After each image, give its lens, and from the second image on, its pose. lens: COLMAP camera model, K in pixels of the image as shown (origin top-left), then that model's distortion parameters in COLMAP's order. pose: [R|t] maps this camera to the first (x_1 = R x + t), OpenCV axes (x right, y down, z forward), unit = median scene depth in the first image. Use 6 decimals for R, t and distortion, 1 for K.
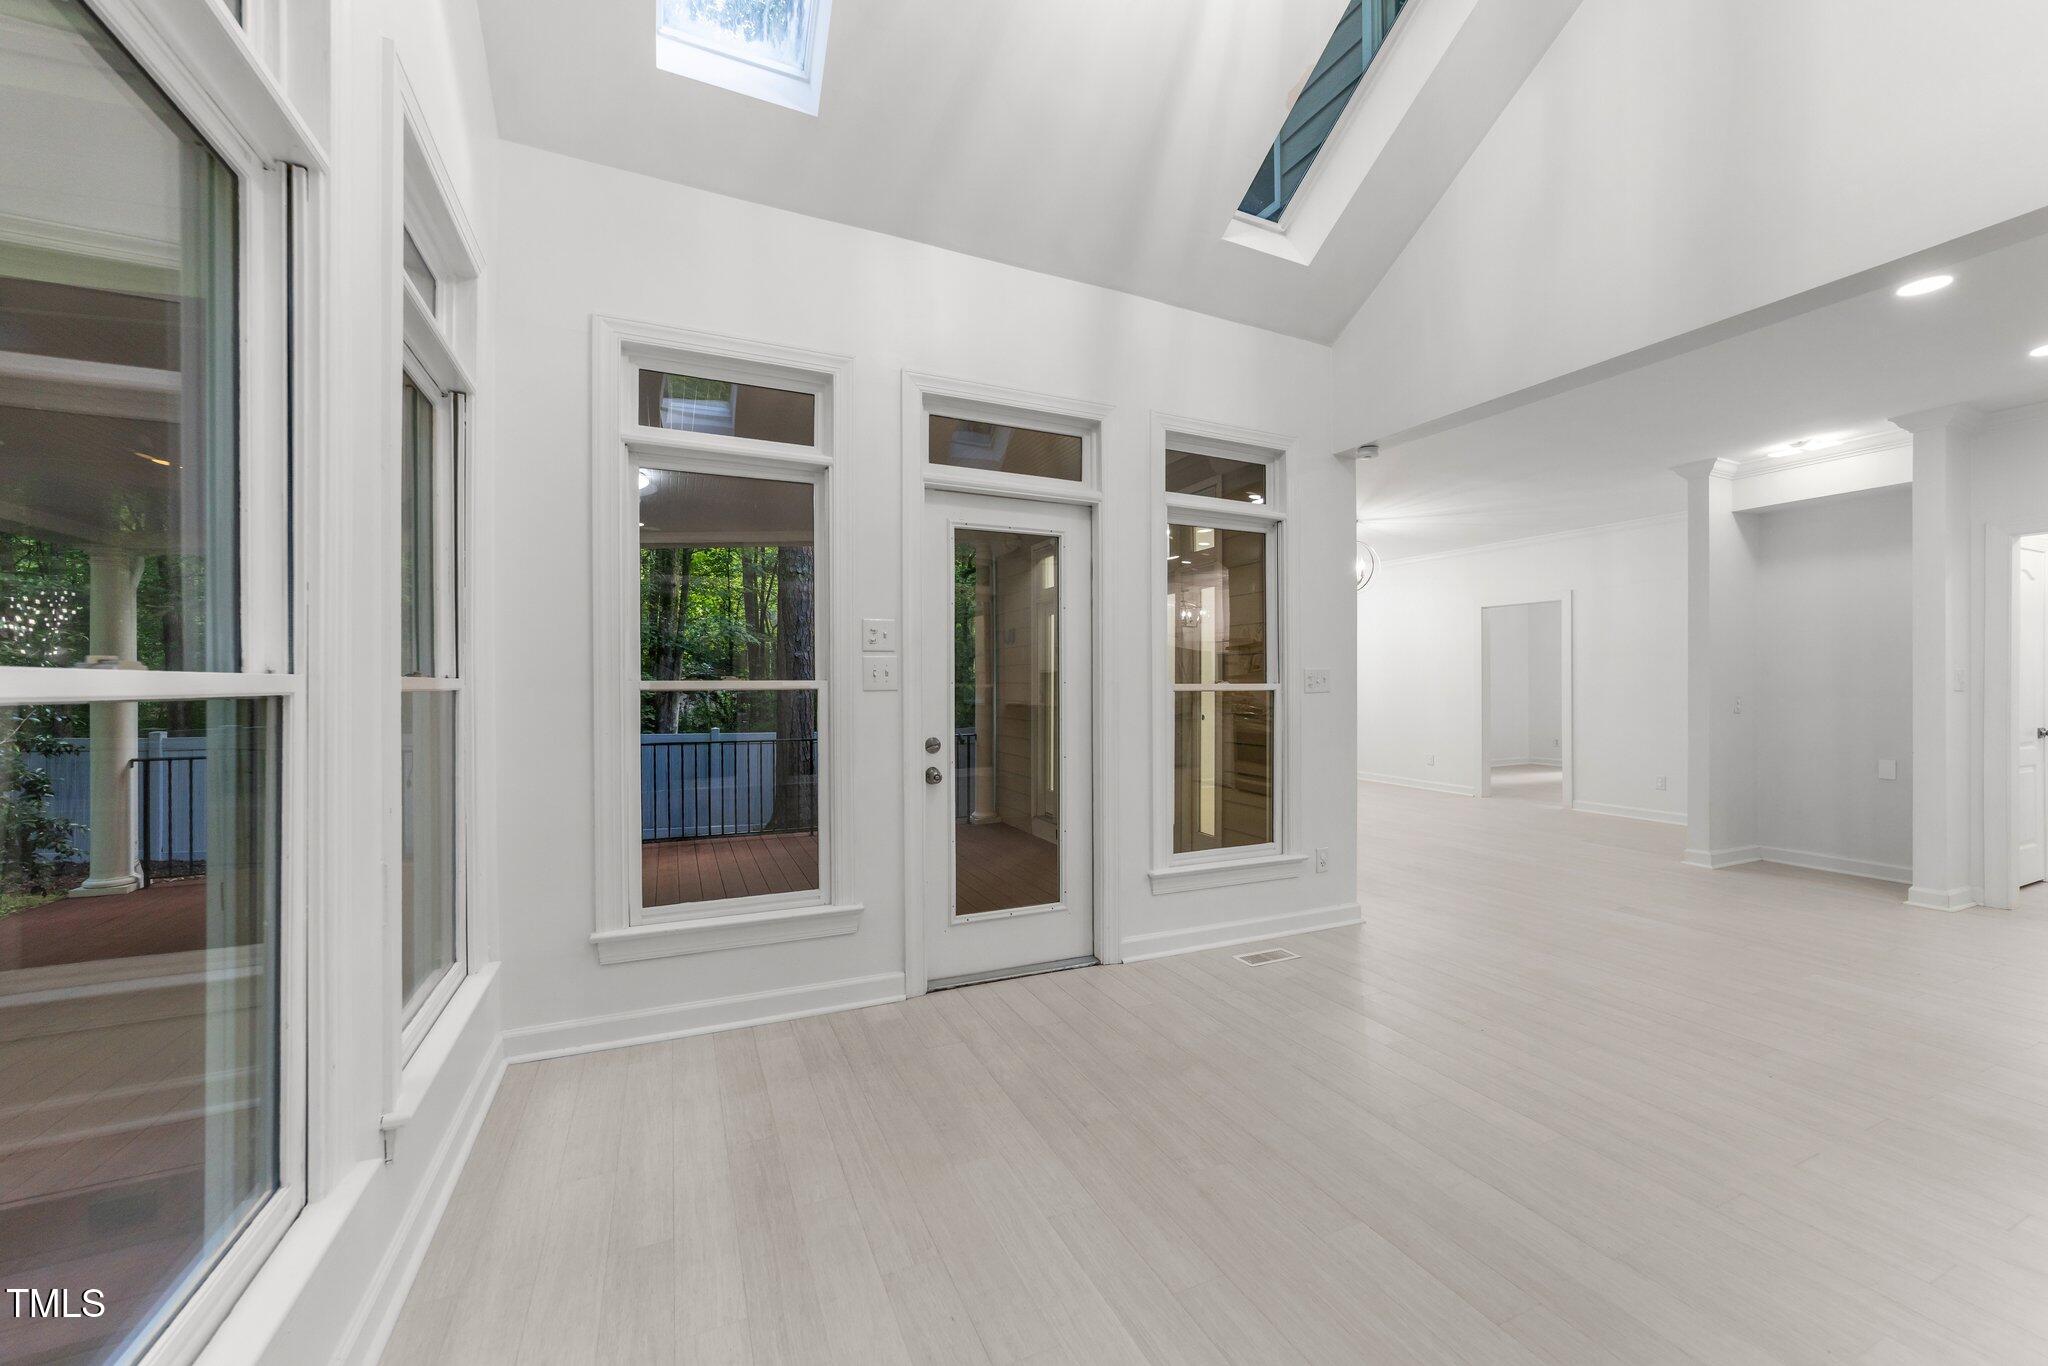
lens RADIAL K [[778.9, 0, 1027.3], [0, 778.9, 687.7], [0, 0, 1]] dist [0.000440, 0.000195]
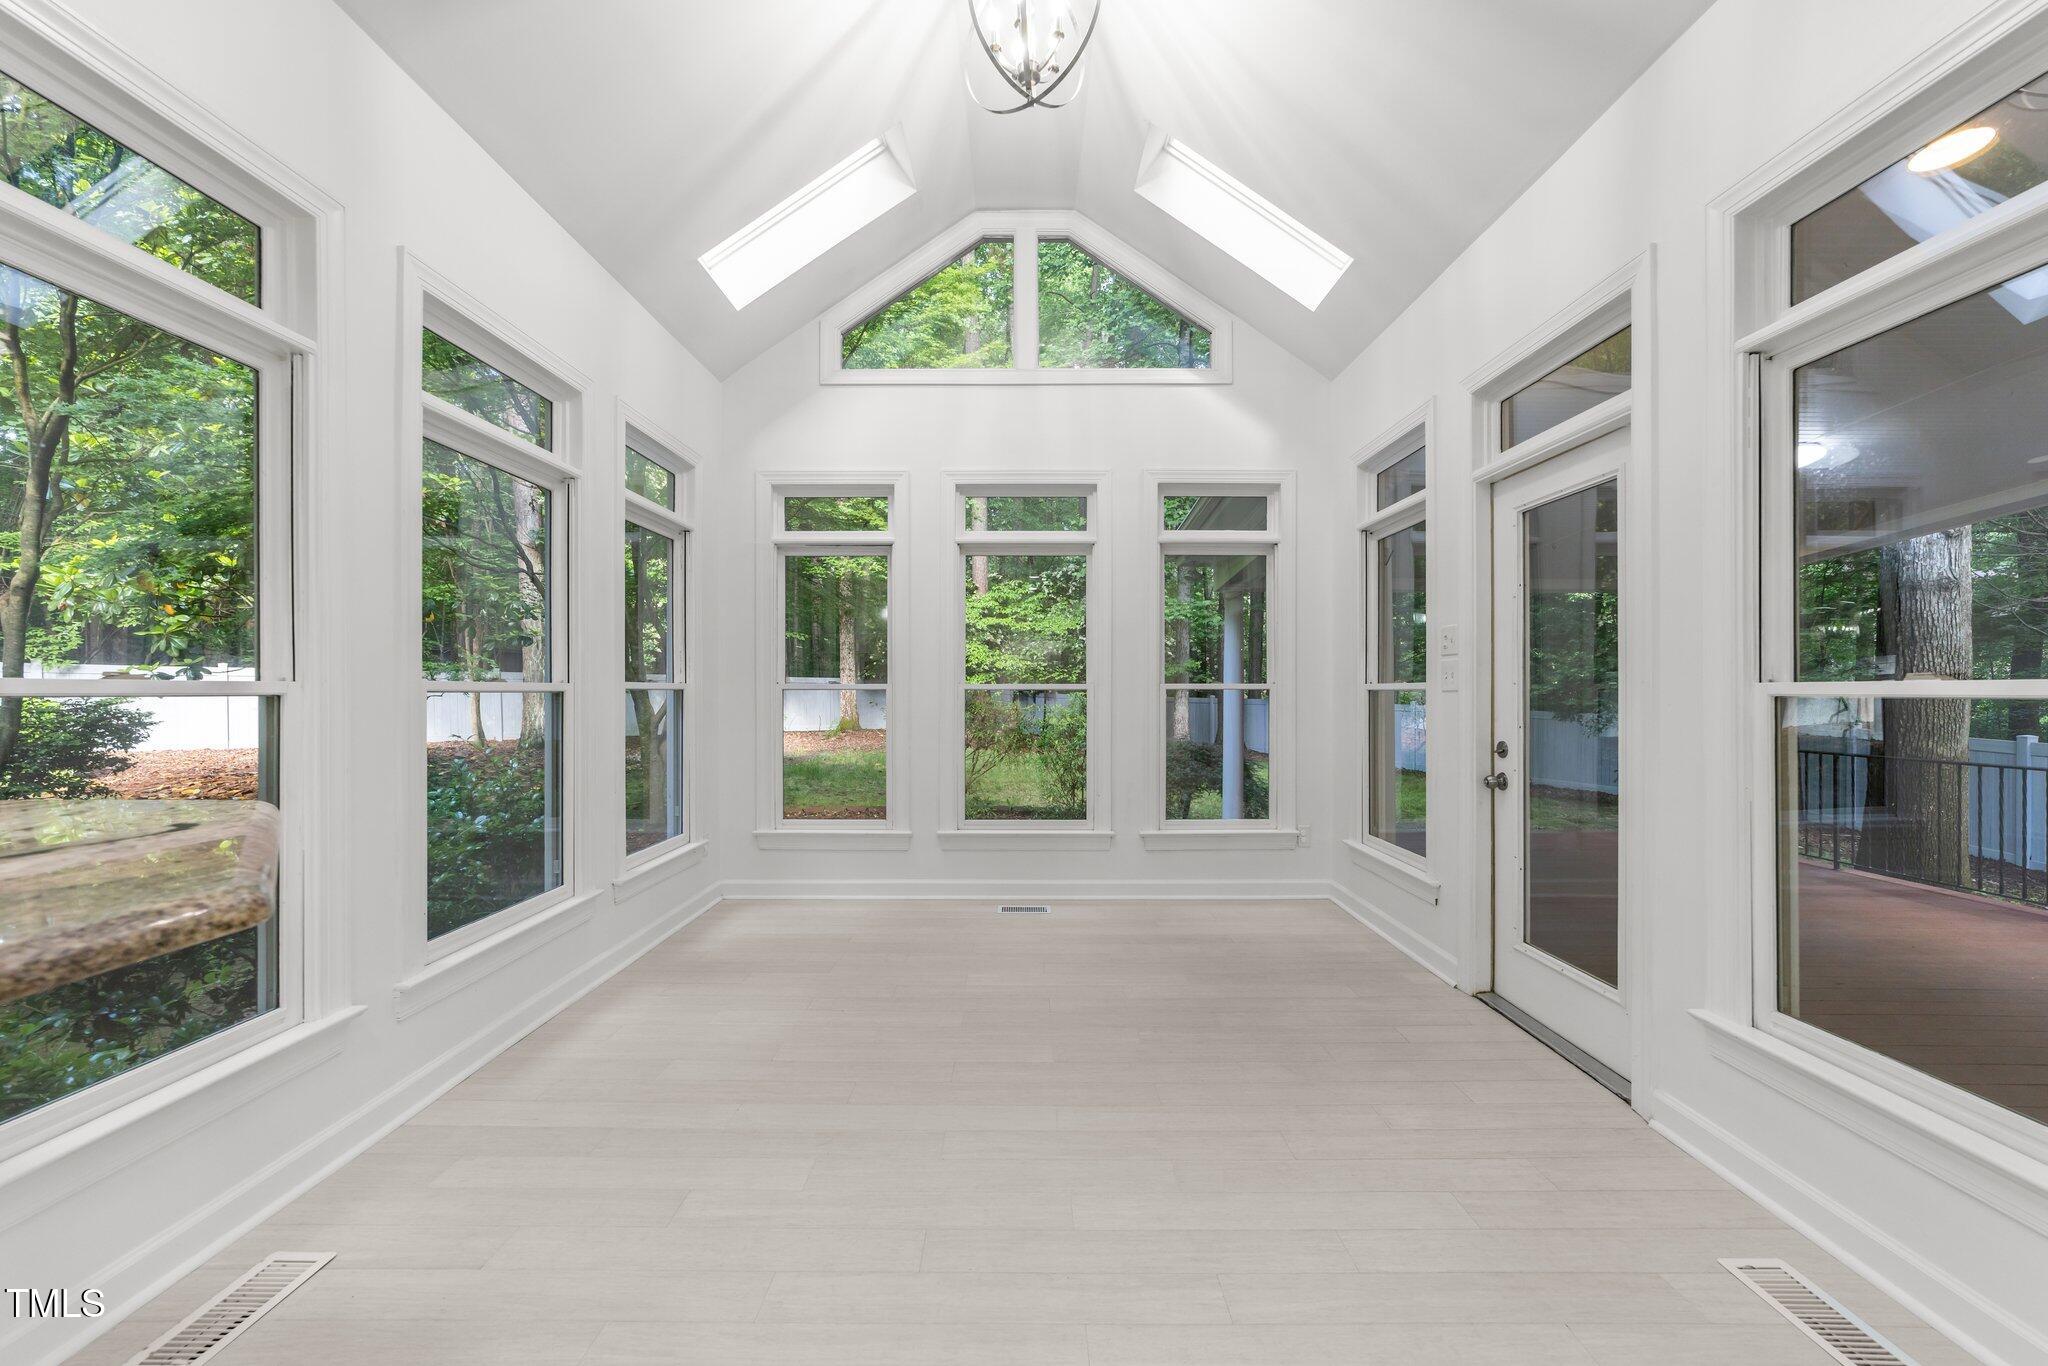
lens RADIAL K [[778.9, 0, 1027.3], [0, 778.9, 687.7], [0, 0, 1]] dist [0.000440, 0.000195]
pose [[-0.401155, 0.013467, -0.915911, 1.200204], [-0.006243, 0.999828, 0.017435, -0.016140], [0.915989, 0.012713, -0.401002, 1.047807]]
